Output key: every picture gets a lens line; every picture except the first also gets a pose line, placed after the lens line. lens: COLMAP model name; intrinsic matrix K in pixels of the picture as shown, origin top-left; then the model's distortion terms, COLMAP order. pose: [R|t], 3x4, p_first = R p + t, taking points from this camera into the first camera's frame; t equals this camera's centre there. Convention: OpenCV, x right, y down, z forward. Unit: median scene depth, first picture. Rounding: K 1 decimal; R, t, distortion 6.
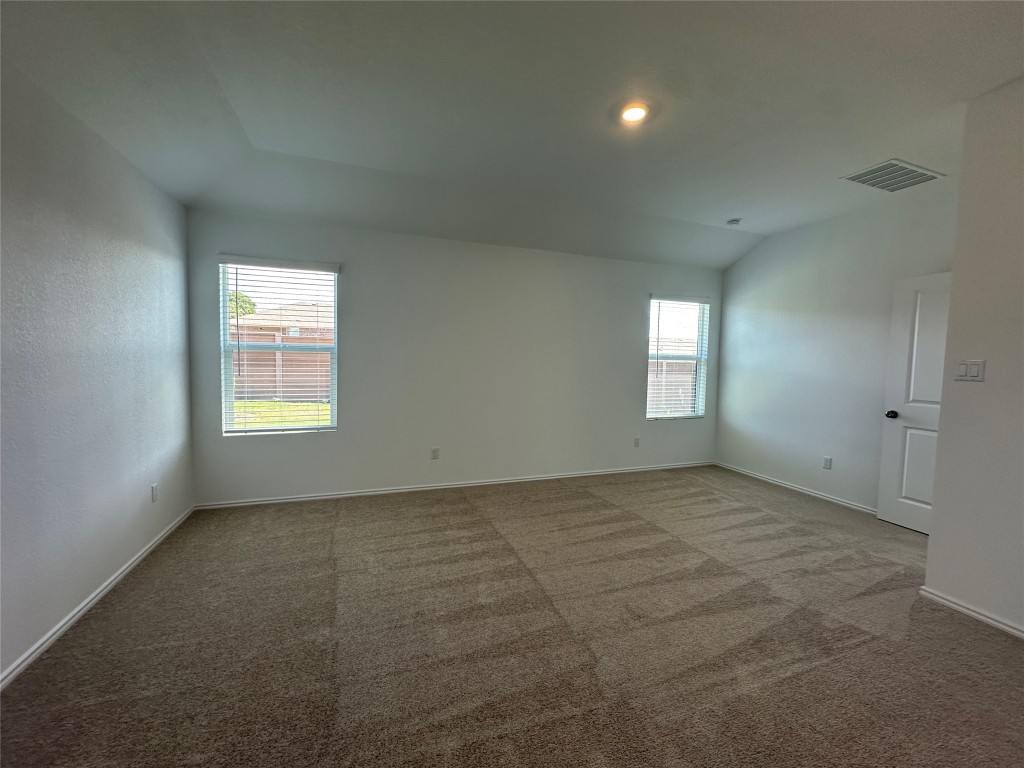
lens RADIAL K [[412.2, 0, 513.6], [0, 412.2, 383.4], [0, 0, 1]] dist [-0.000651, 0.000143]
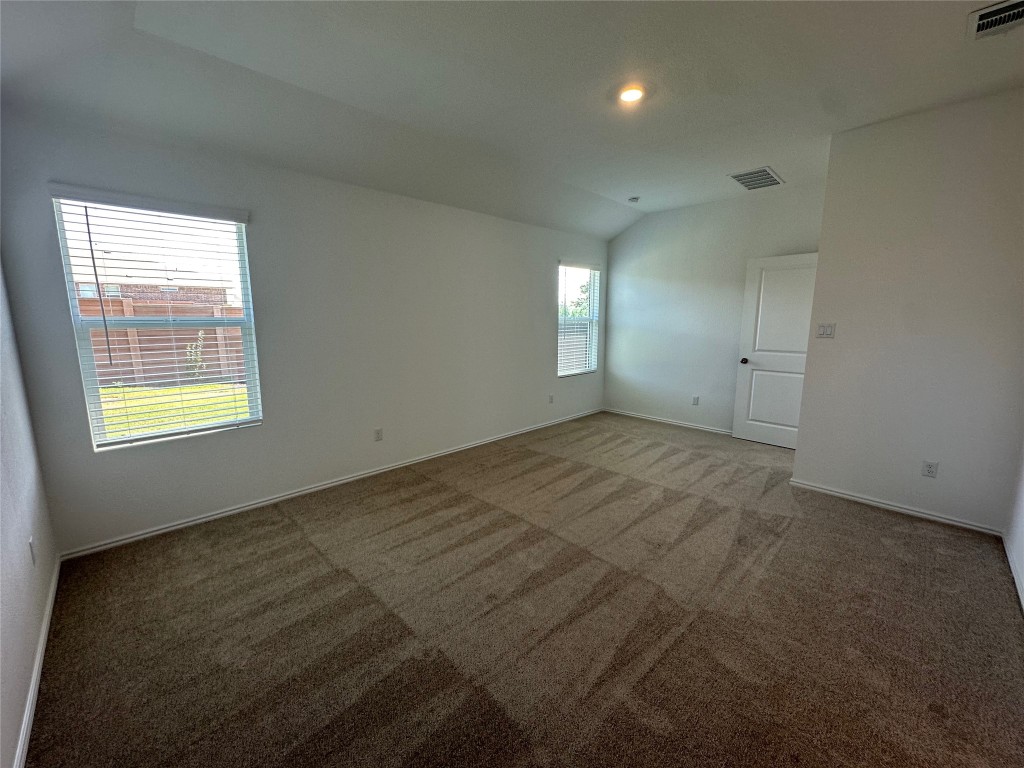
lens RADIAL K [[412.2, 0, 514.4], [0, 412.2, 382.6], [0, 0, 1]] dist [-0.000651, 0.000143]
pose [[0.910144, -0.085754, 0.405320, -0.331754], [0.043951, 0.992808, 0.111359, -0.038252], [-0.411955, -0.083538, 0.907367, 0.073631]]
